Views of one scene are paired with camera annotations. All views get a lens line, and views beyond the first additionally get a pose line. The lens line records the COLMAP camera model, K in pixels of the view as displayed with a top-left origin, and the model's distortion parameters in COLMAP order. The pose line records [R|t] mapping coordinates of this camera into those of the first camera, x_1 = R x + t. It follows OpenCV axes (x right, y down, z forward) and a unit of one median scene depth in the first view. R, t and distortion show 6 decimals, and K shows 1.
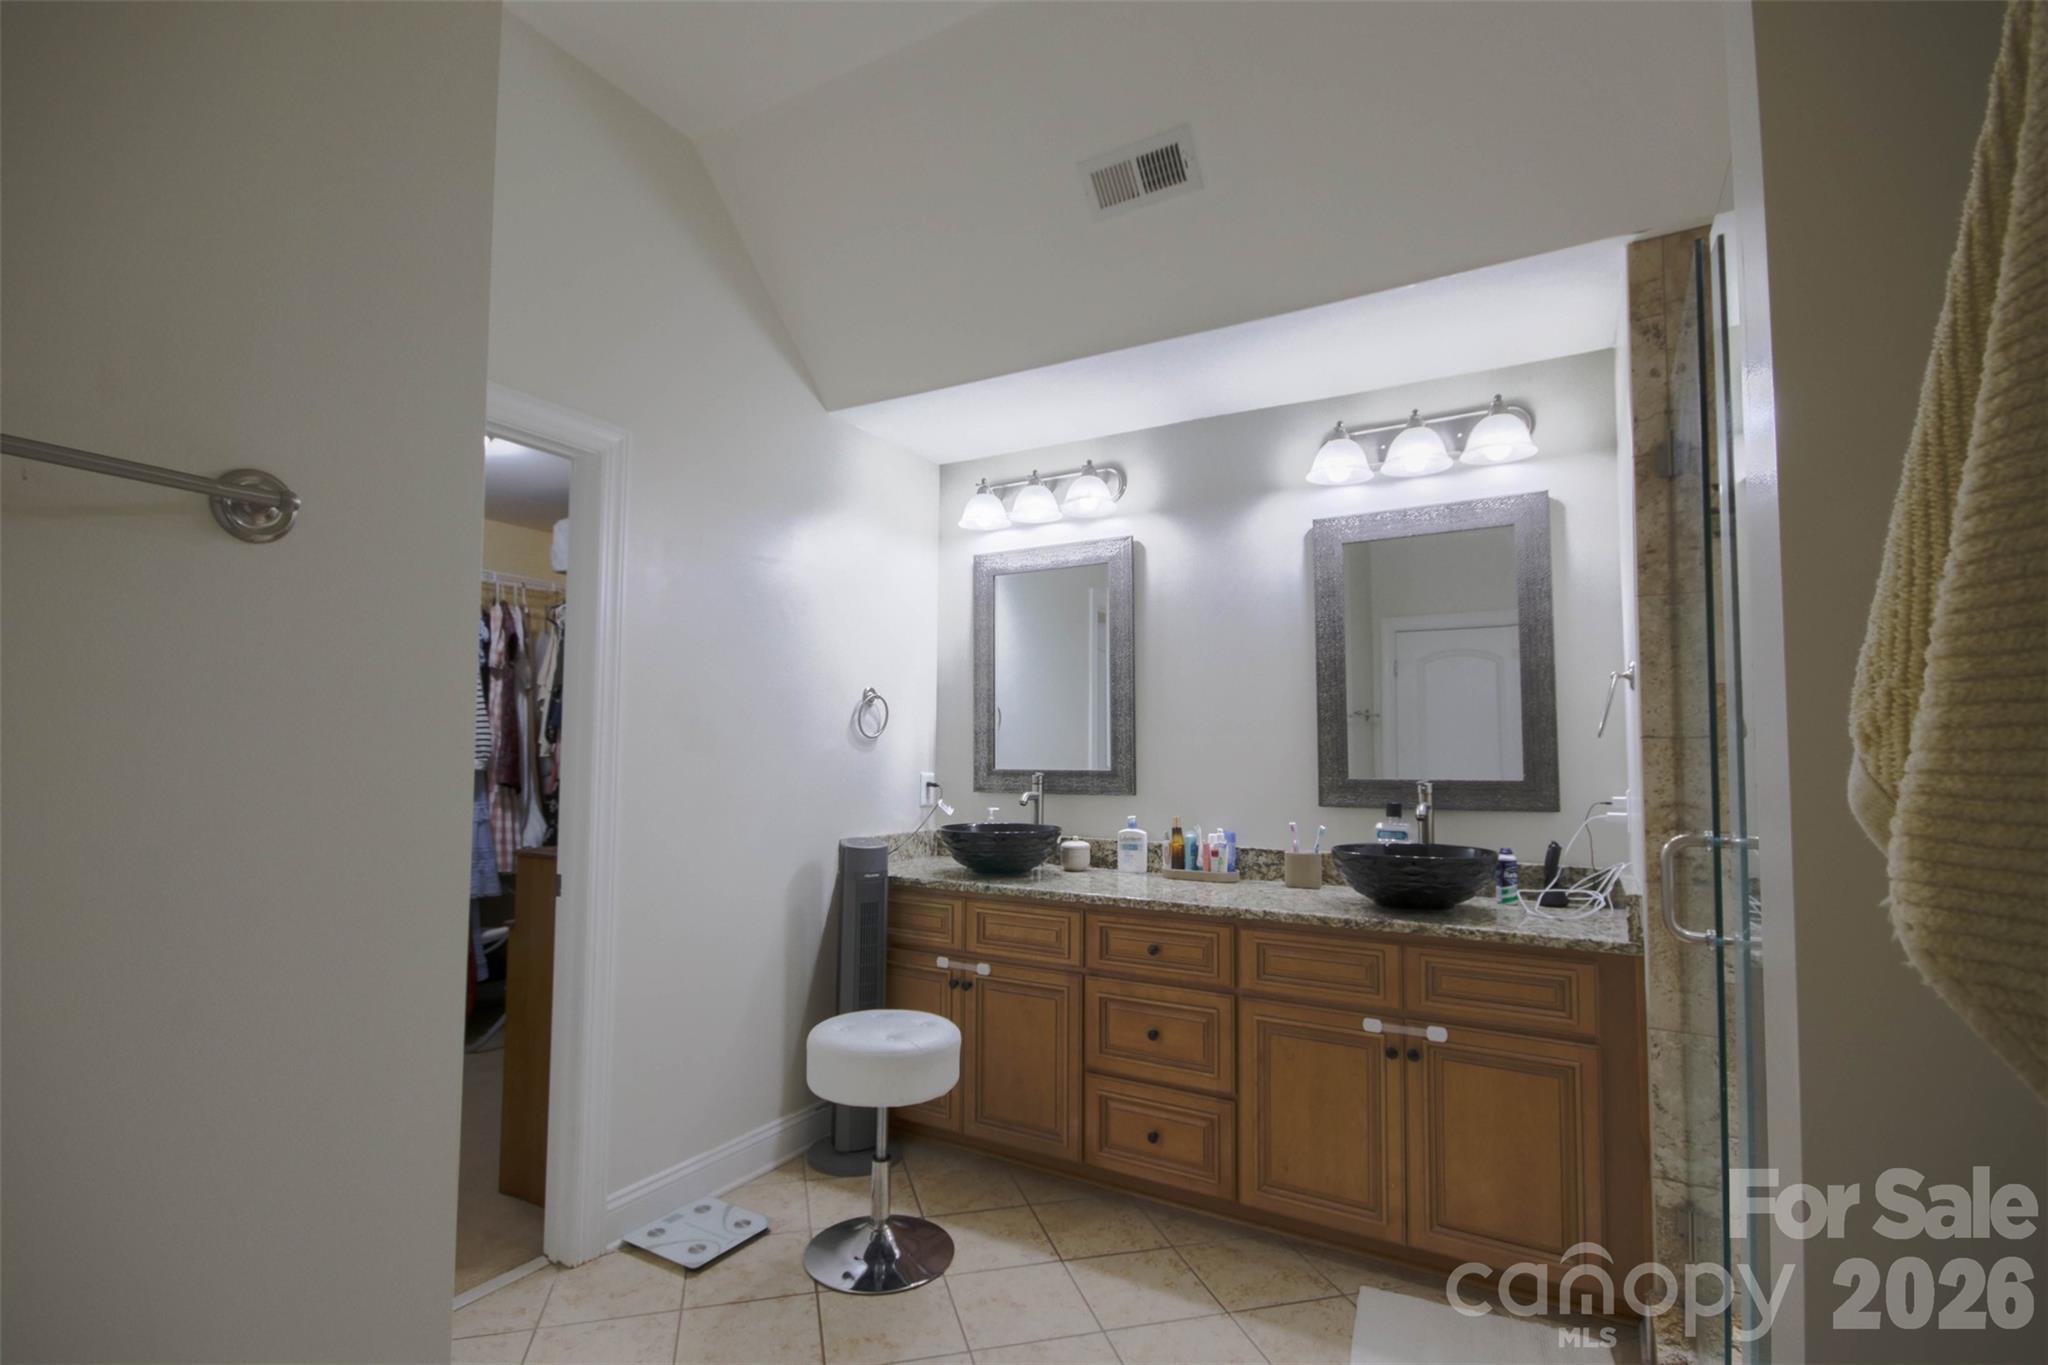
lens RADIAL K [[949.1, 0, 1020.4], [0, 949.1, 698.9], [0, 0, 1]] dist [0.003258, -0.006601]
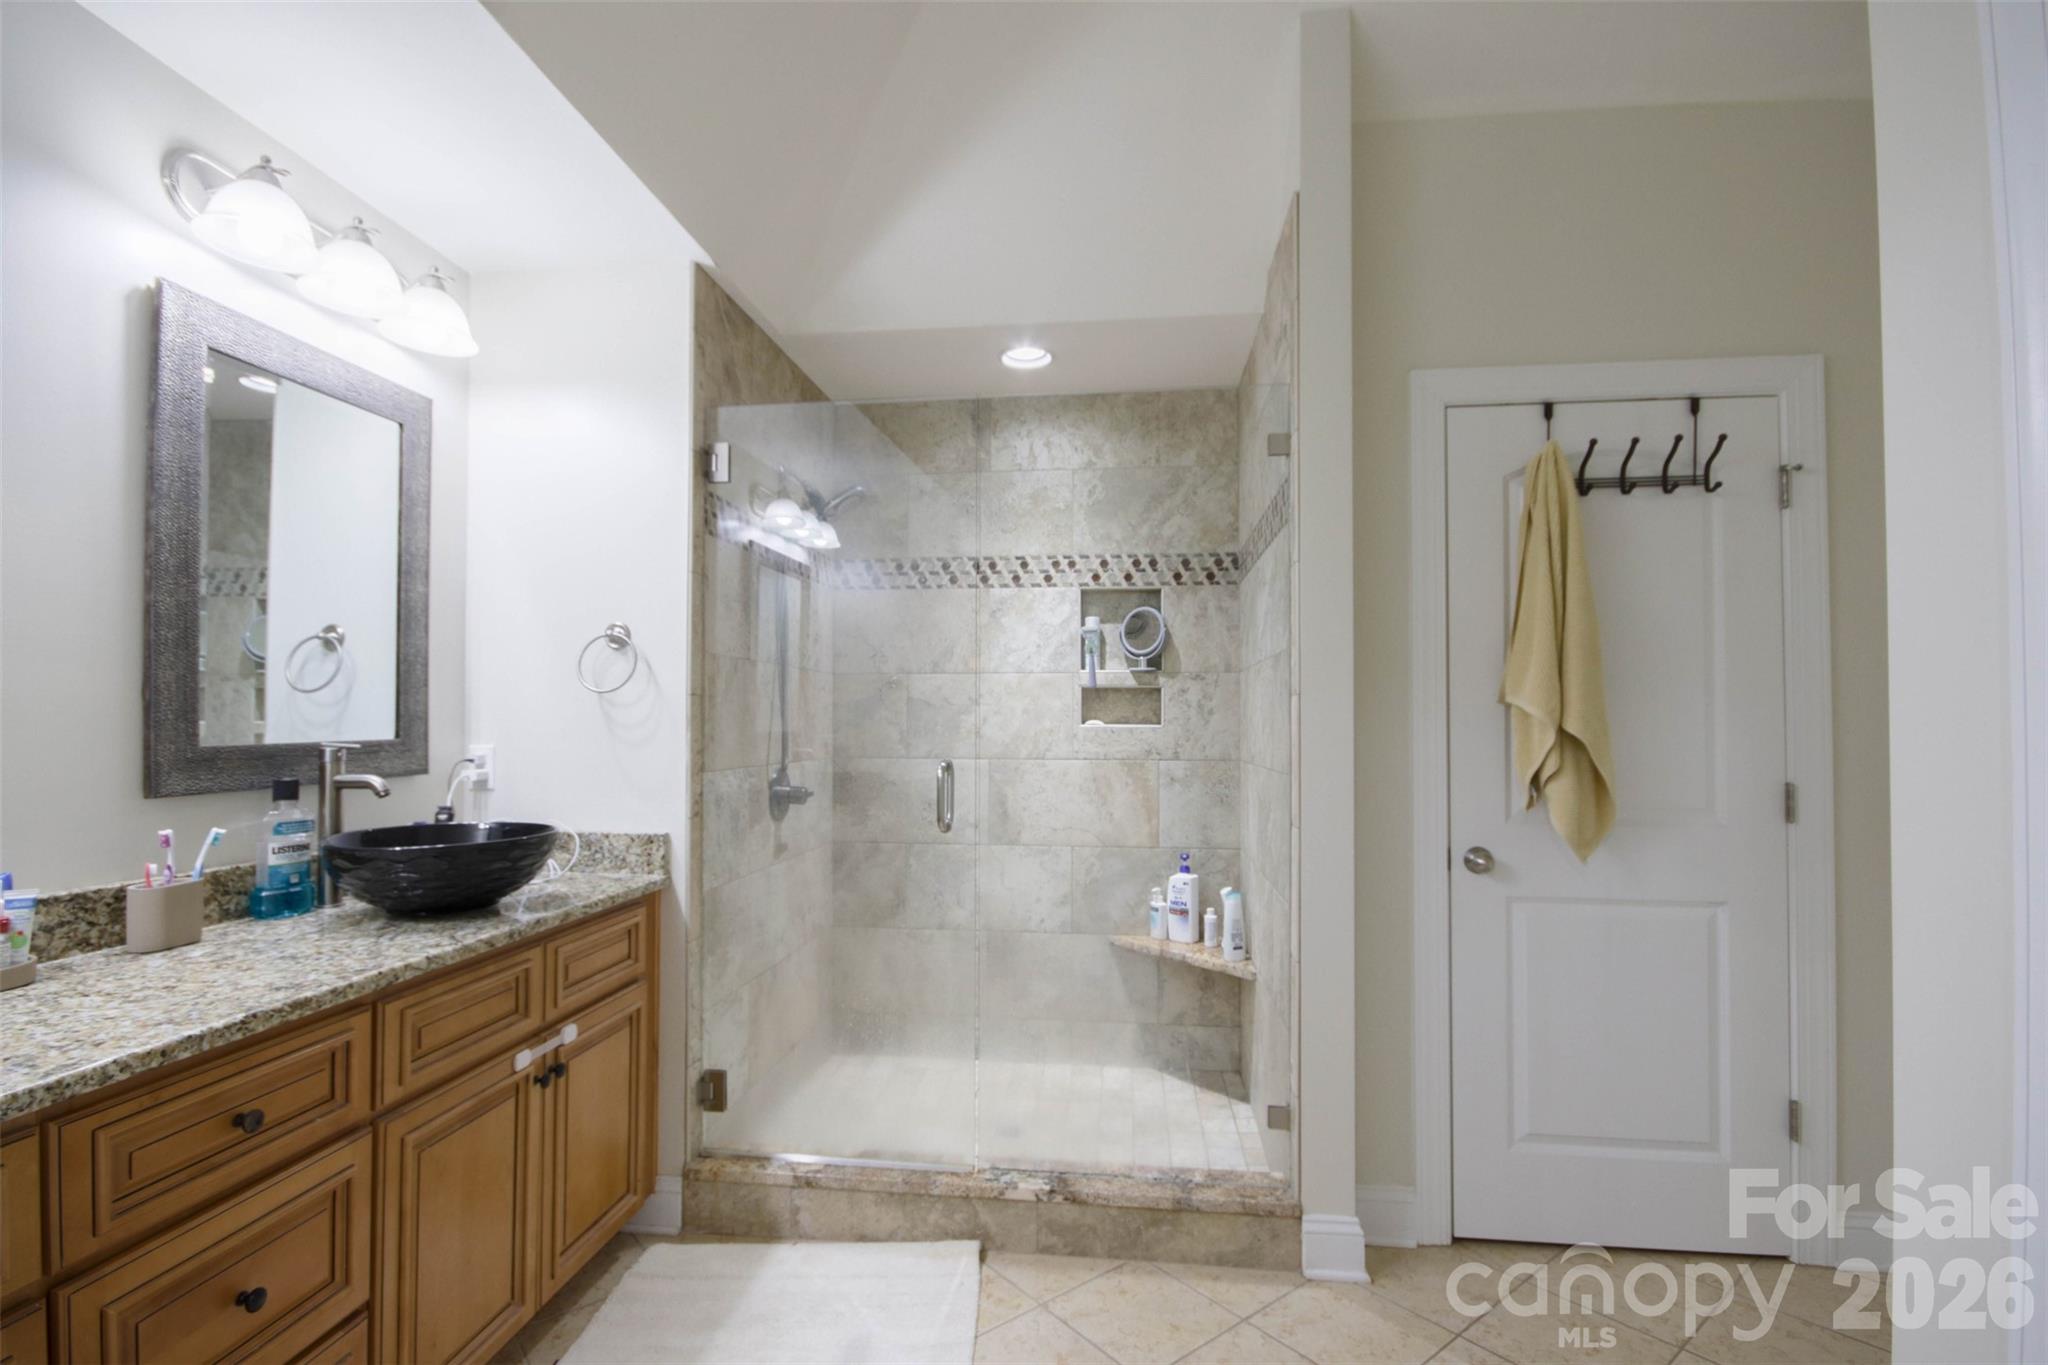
lens RADIAL K [[949.1, 0, 1016.6], [0, 949.1, 697.4], [0, 0, 1]] dist [0.003258, -0.006601]
pose [[-0.397989, 0.015646, 0.917257, -0.388225], [-0.058056, 0.997421, -0.042203, 0.048149], [-0.915551, -0.070049, -0.396054, 0.752357]]
